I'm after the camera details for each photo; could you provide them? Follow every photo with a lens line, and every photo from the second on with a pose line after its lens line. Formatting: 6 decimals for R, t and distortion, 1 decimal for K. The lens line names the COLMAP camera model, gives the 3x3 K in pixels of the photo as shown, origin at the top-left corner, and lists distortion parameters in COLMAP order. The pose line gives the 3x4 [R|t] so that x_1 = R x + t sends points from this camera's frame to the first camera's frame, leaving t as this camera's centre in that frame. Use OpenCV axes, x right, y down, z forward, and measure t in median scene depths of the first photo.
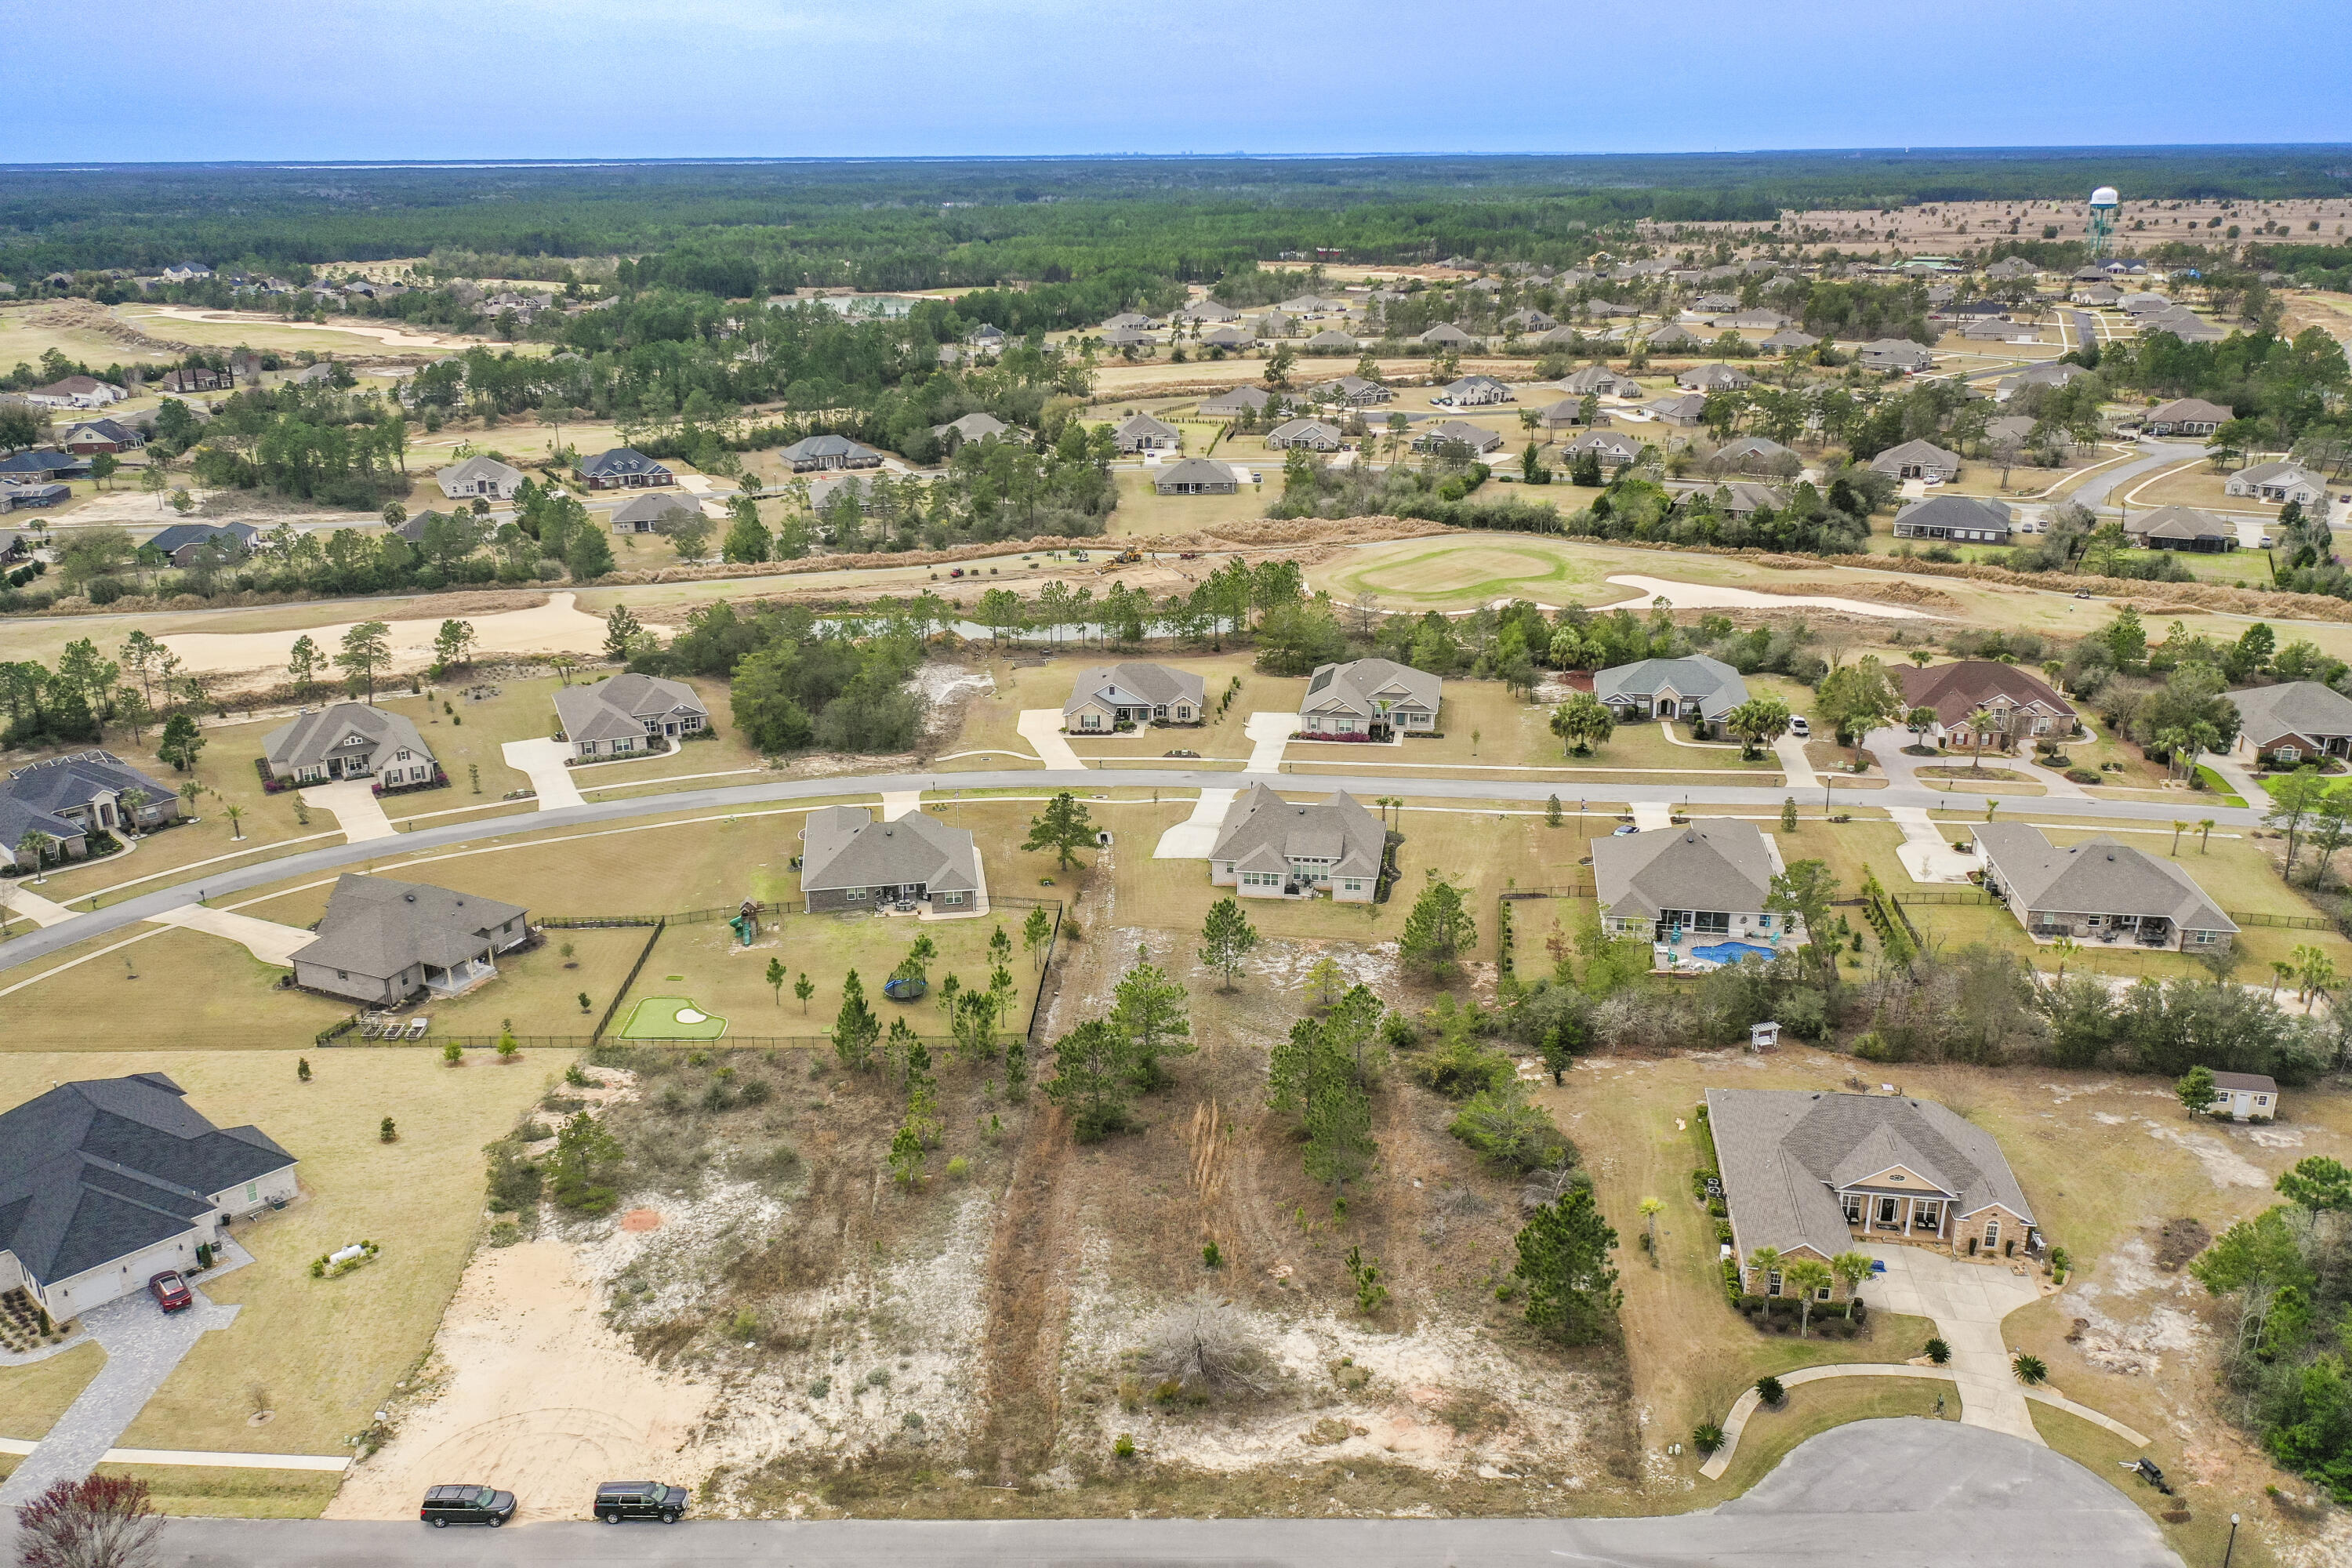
lens RADIAL K [[1851.7, 0, 1179.6], [0, 1851.7, 780.7], [0, 0, 1]] dist [0.003265, 0.000476]
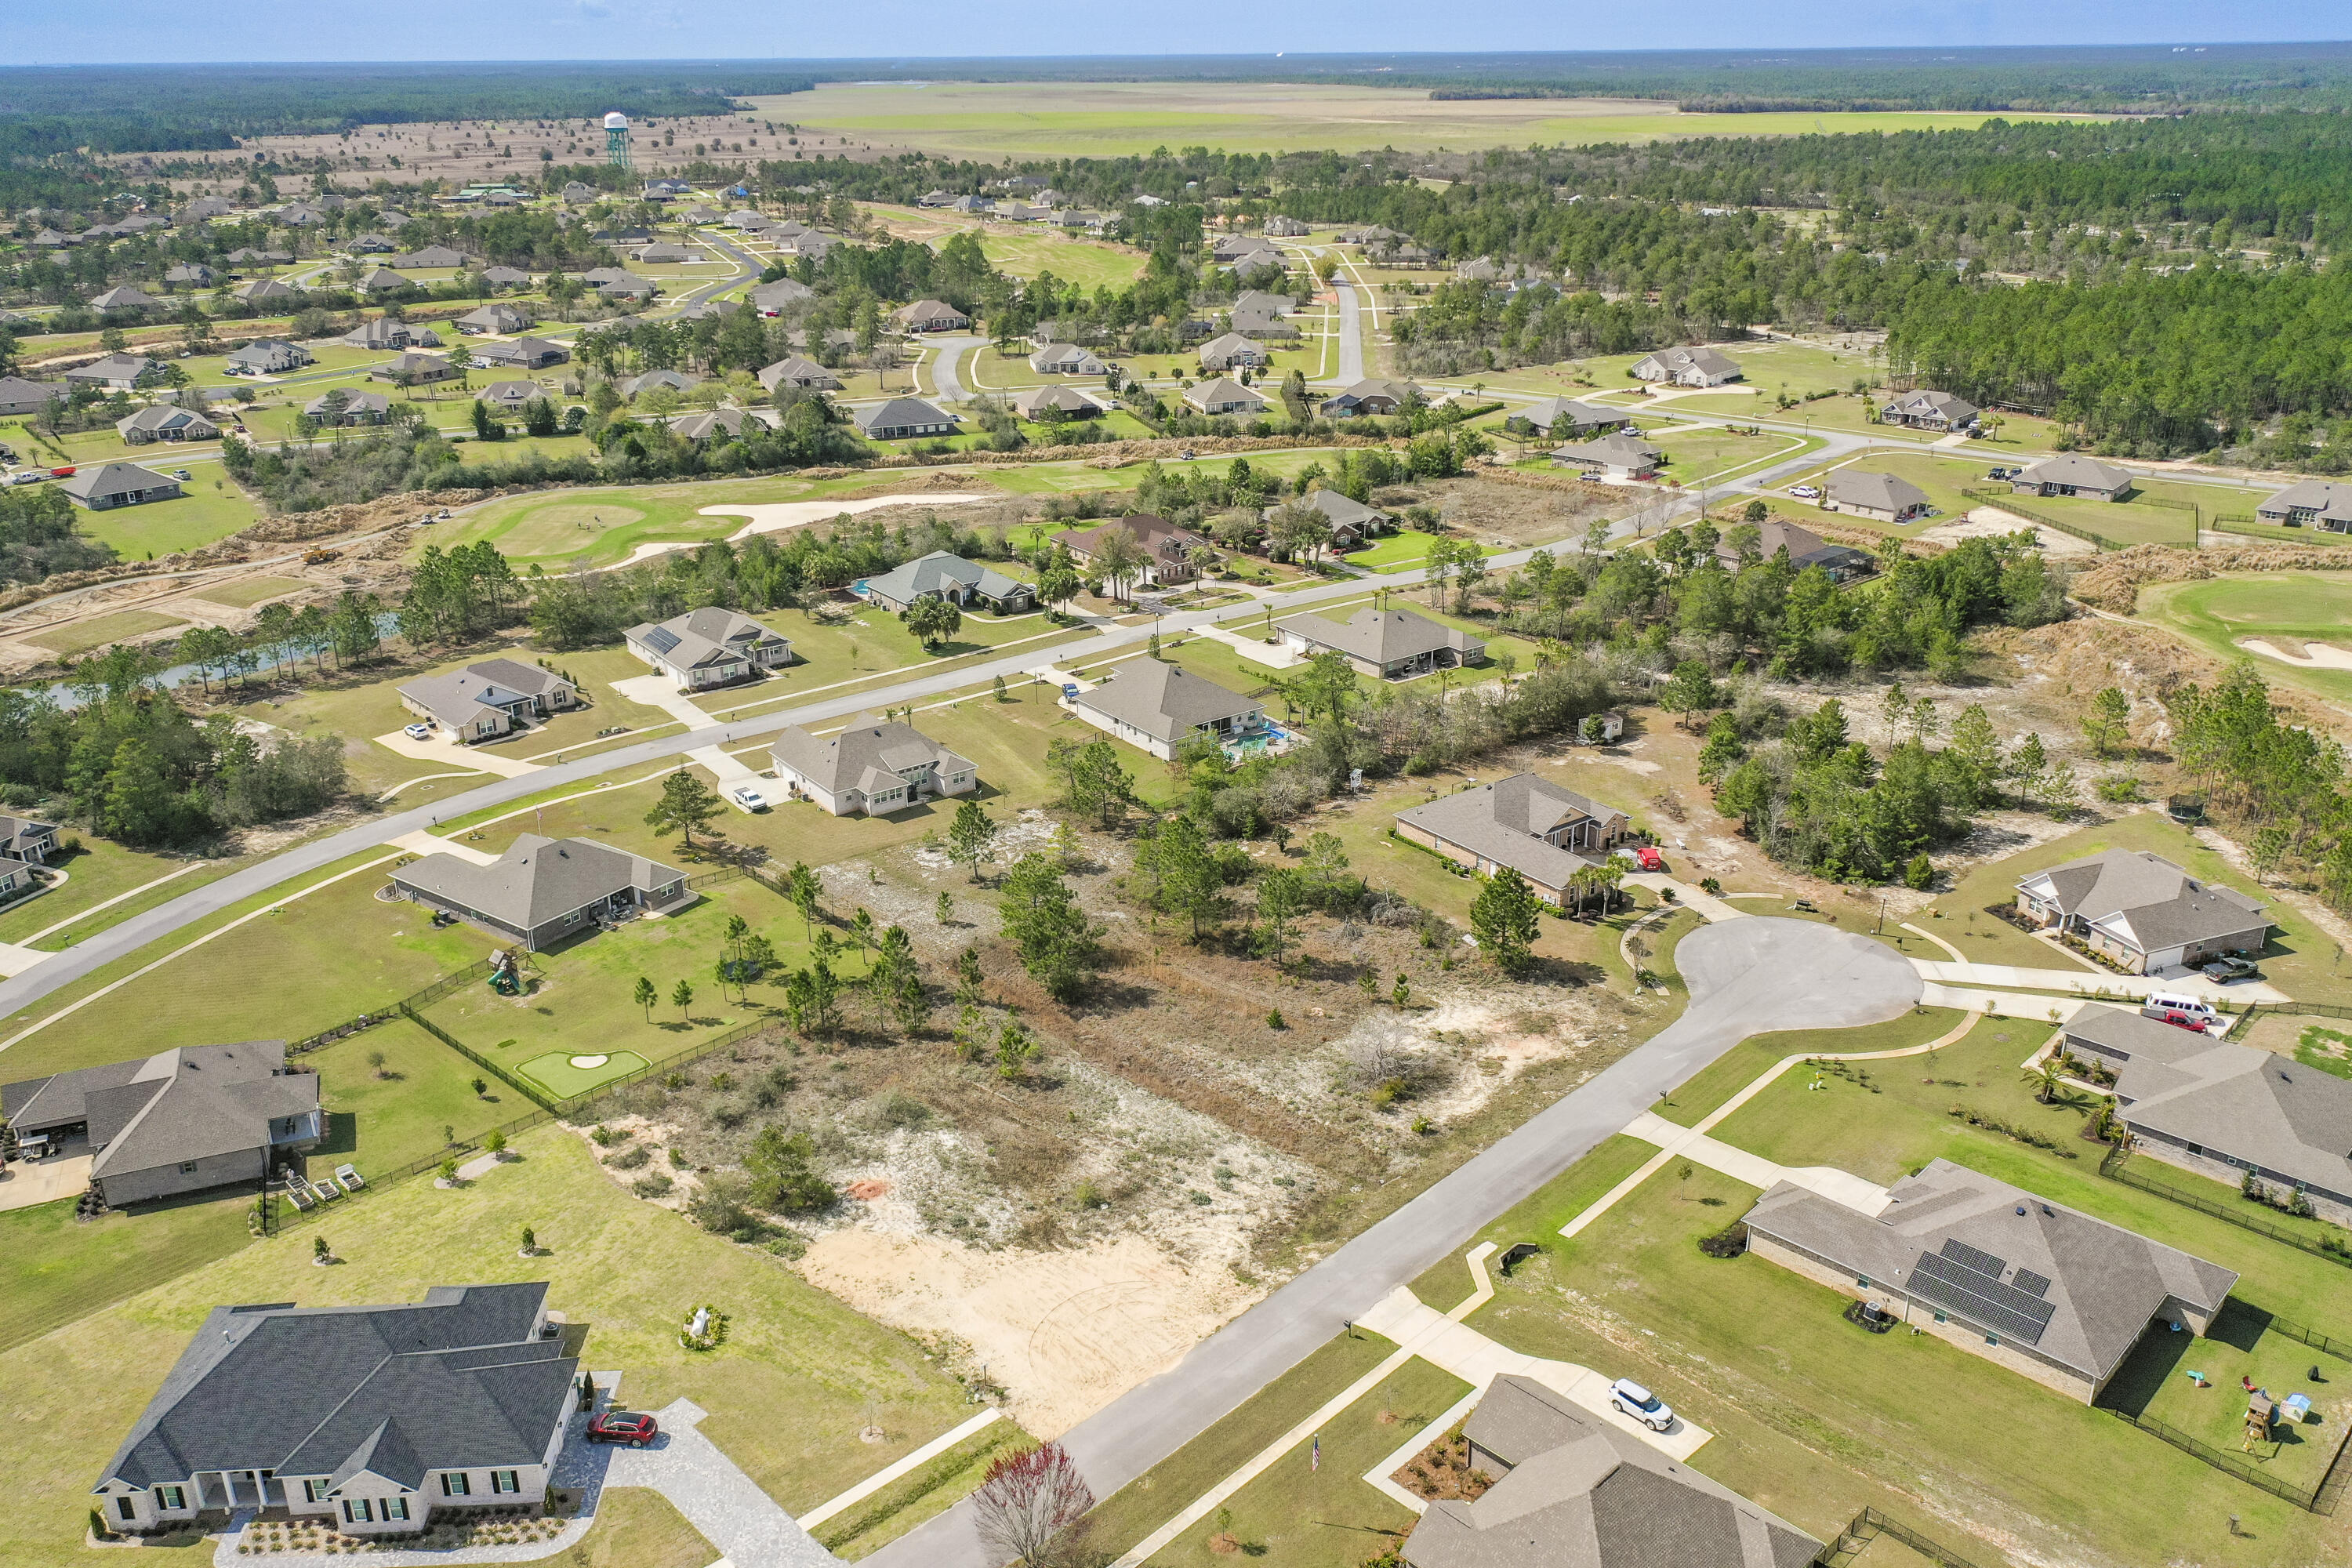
lens RADIAL K [[1843.2, 0, 1183.8], [0, 1843.2, 786.5], [0, 0, 1]] dist [0.012063, 0.000586]
pose [[0.694444, -0.261888, 0.670196, -0.746870], [0.232264, 0.963141, 0.135694, -0.080340], [-0.681030, 0.061430, 0.729674, 0.080612]]
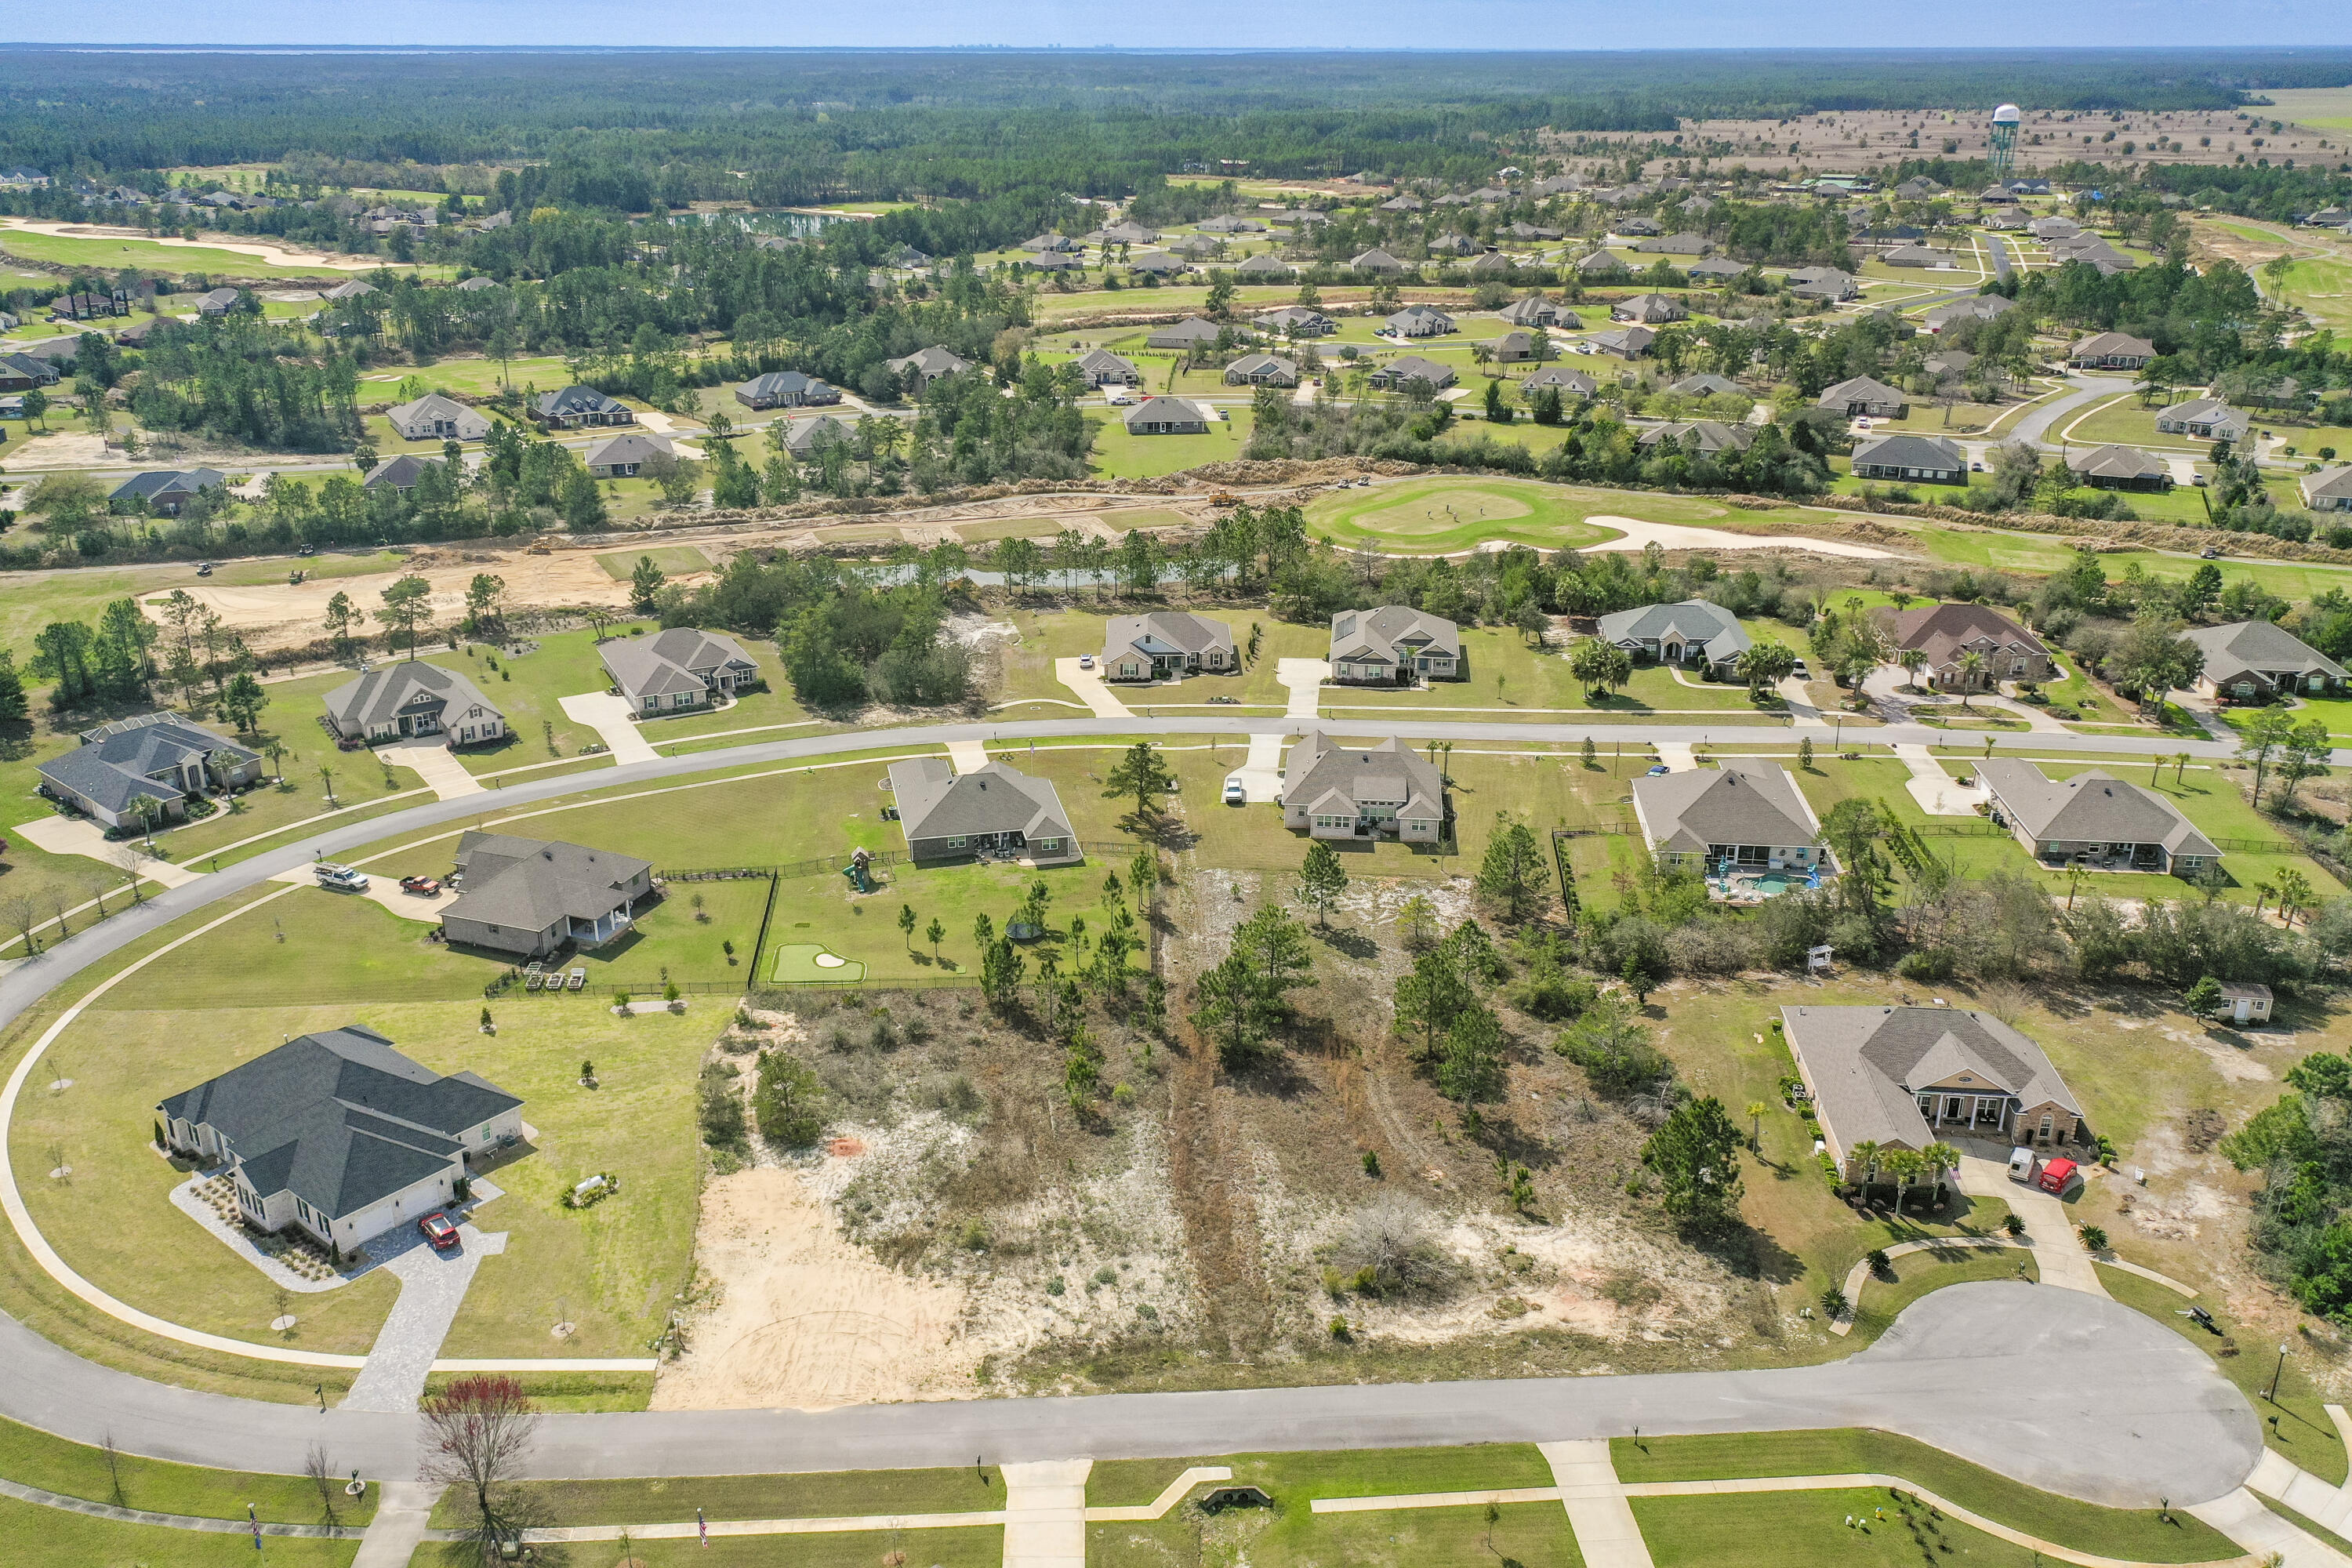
lens RADIAL K [[1904.8, 0, 1184.5], [0, 1904.8, 787.8], [0, 0, 1]] dist [0.012628, -0.001643]
pose [[0.997655, -0.015328, 0.066710, -0.148952], [0.012371, 0.998932, 0.044520, -0.021652], [-0.067321, -0.043590, 0.996779, -0.120613]]
